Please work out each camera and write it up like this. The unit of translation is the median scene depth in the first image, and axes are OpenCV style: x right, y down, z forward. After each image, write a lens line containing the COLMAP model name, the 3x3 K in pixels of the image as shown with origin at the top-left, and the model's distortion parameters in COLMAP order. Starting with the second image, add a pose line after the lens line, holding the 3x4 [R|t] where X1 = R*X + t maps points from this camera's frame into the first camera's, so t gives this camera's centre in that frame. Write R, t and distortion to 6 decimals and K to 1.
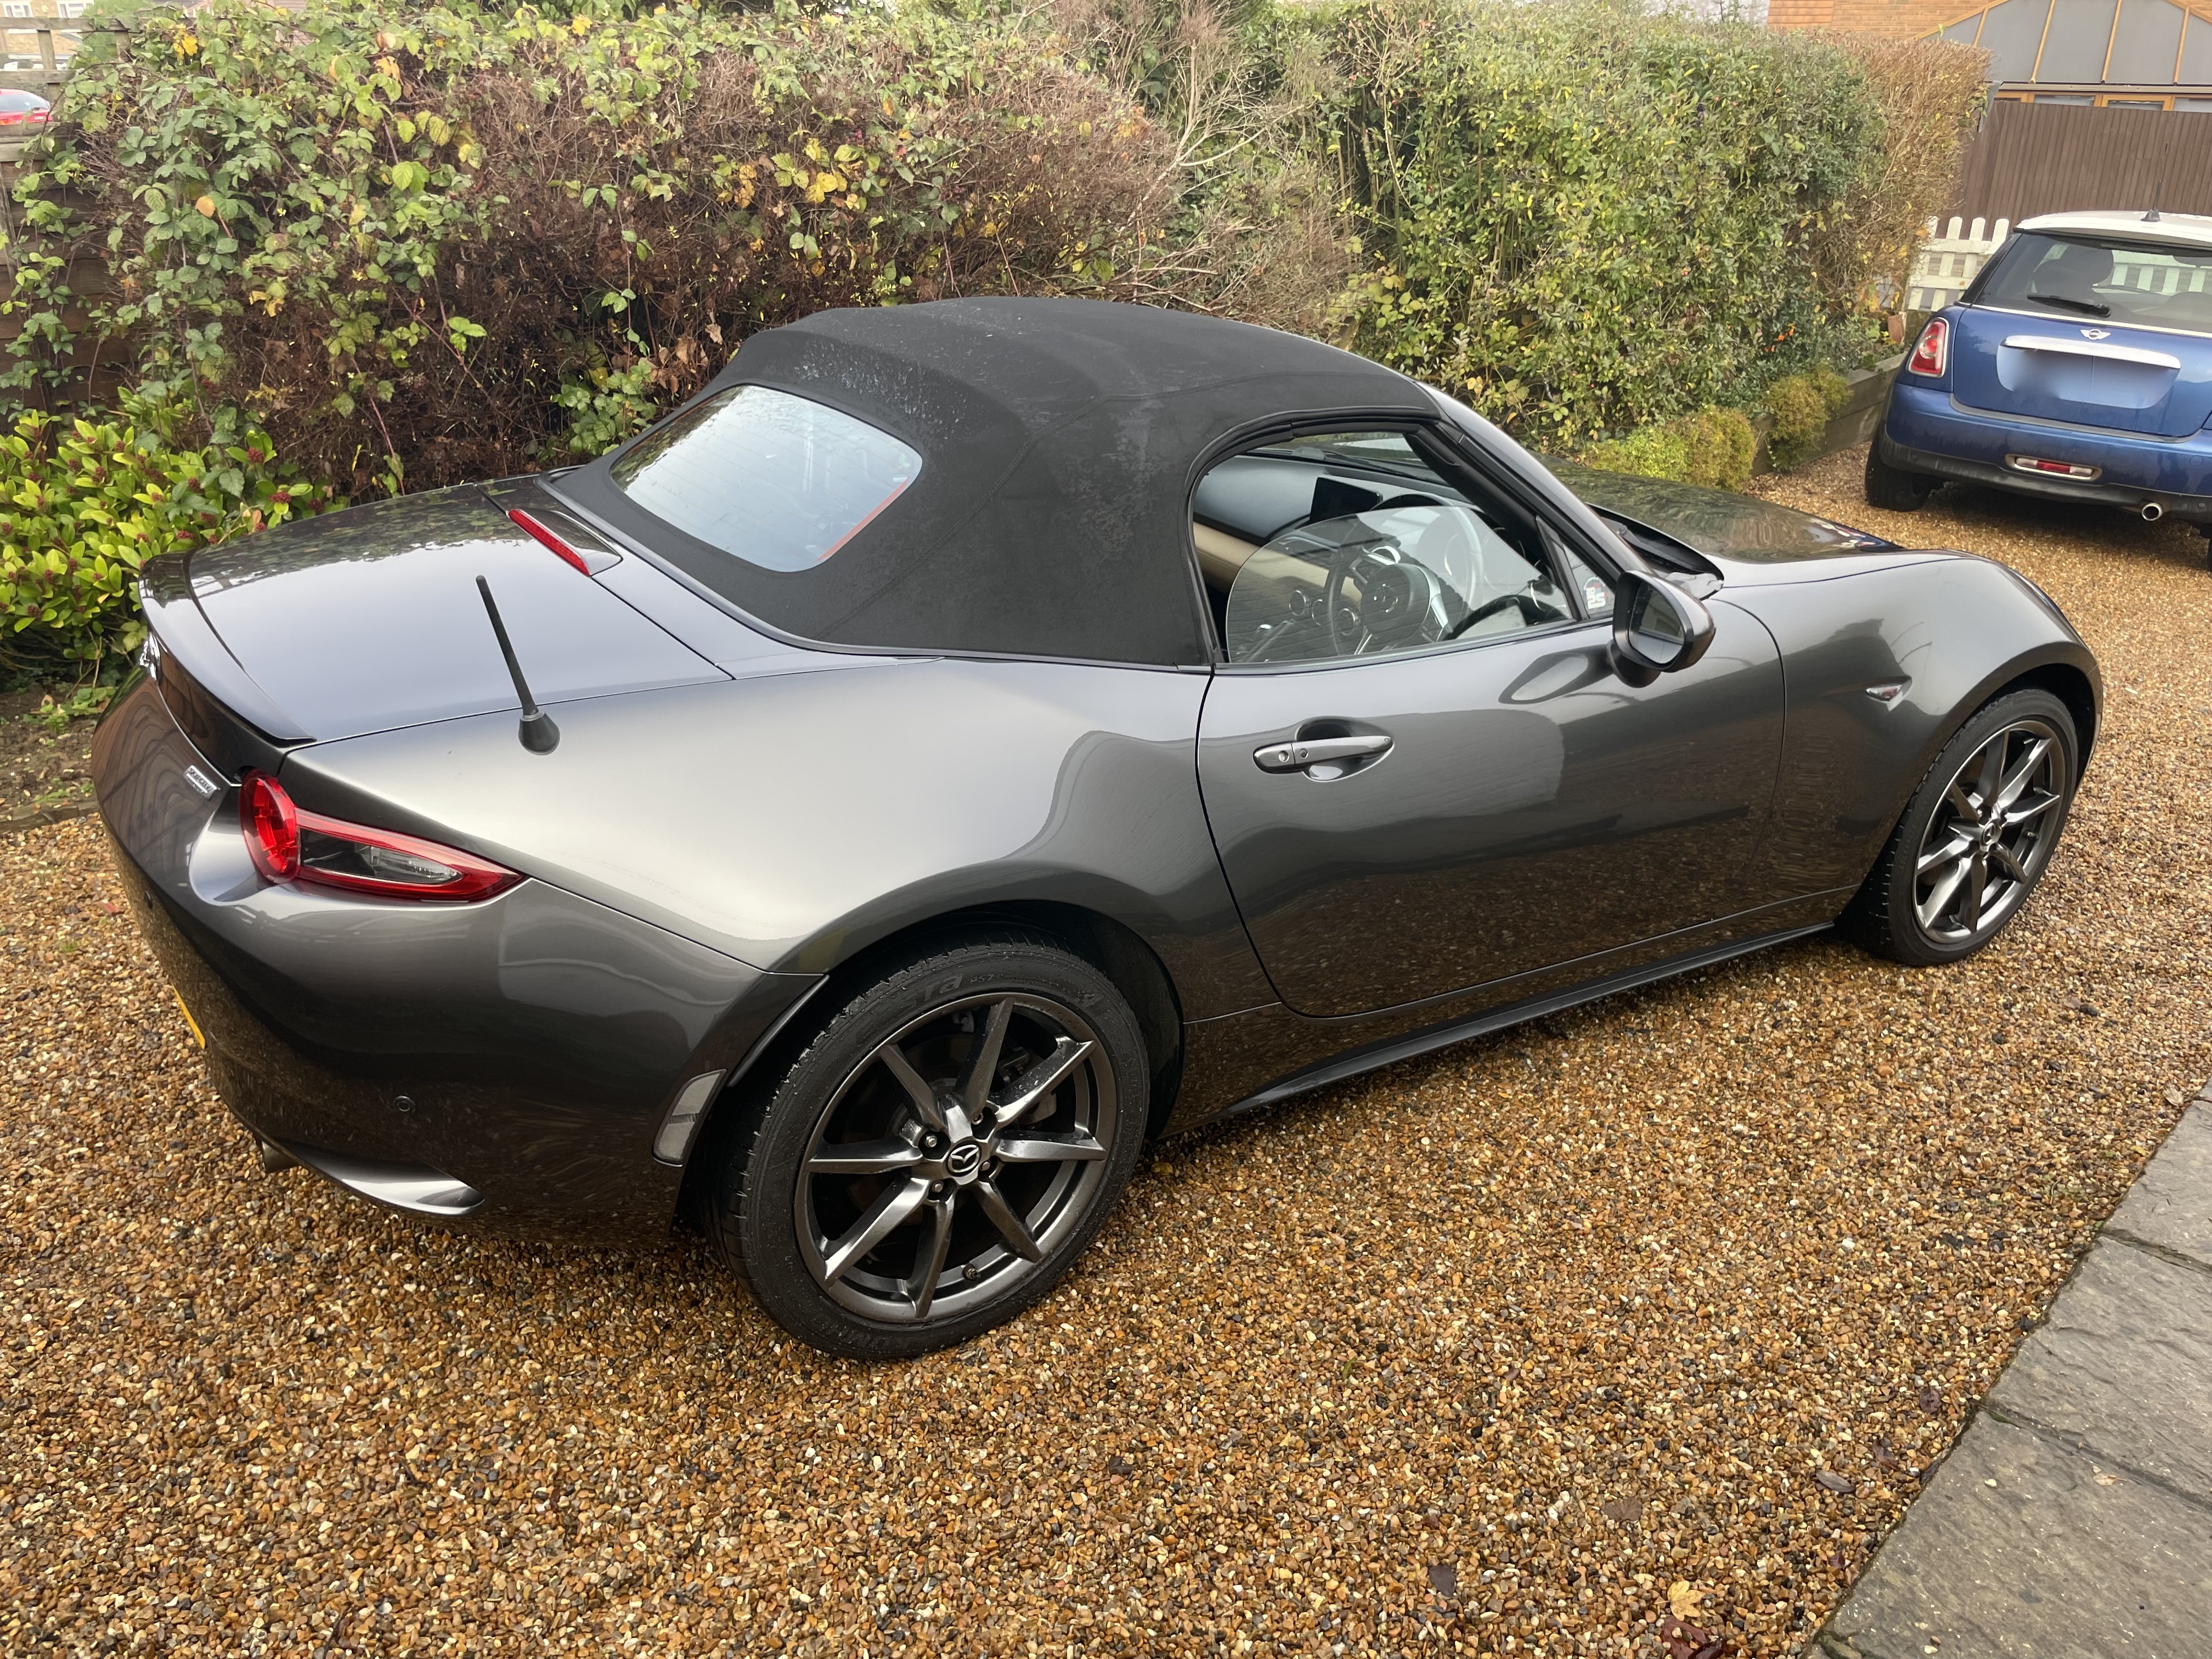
lens RADIAL K [[1708.9, 0, 1117.9], [0, 1708.9, 818.5], [0, 0, 1]] dist [0.072351, -0.106777]
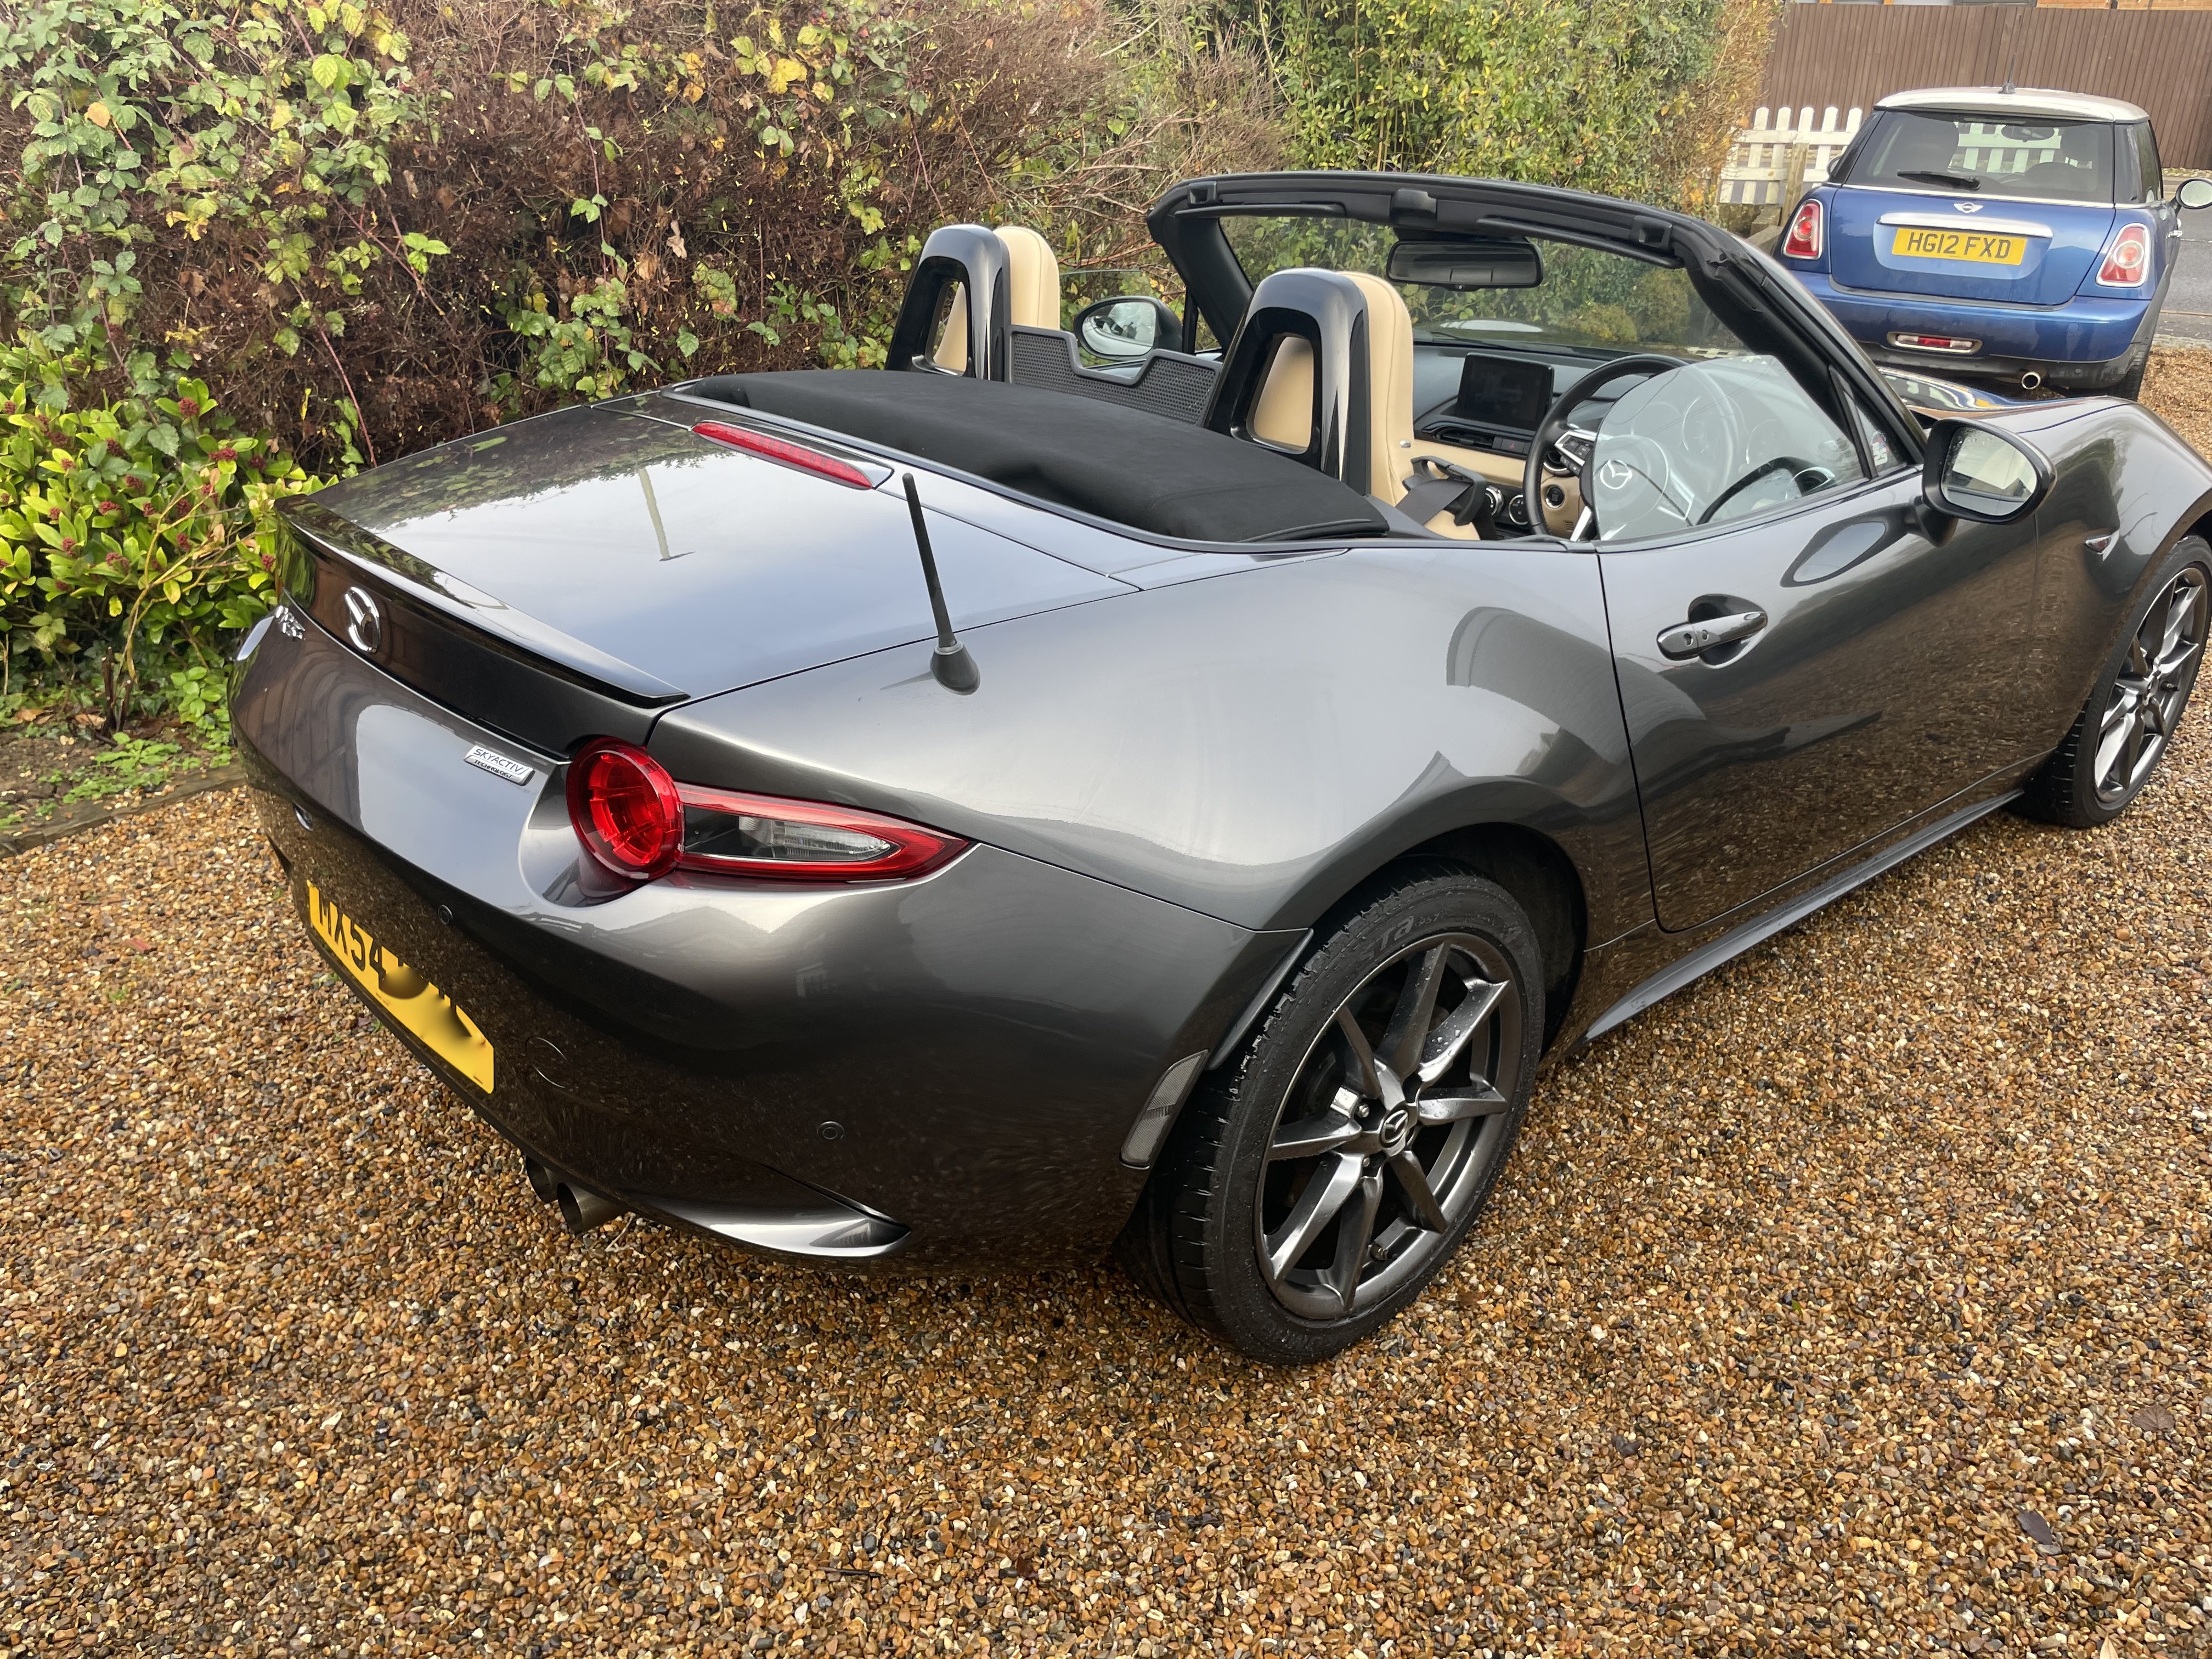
lens RADIAL K [[1708.9, 0, 1110.4], [0, 1708.9, 846.6], [0, 0, 1]] dist [0.072351, -0.106777]
pose [[0.987584, -0.088807, 0.129583, -0.276789], [0.082793, 0.995256, 0.051099, 0.000093], [-0.133506, -0.039736, 0.990251, 0.131724]]
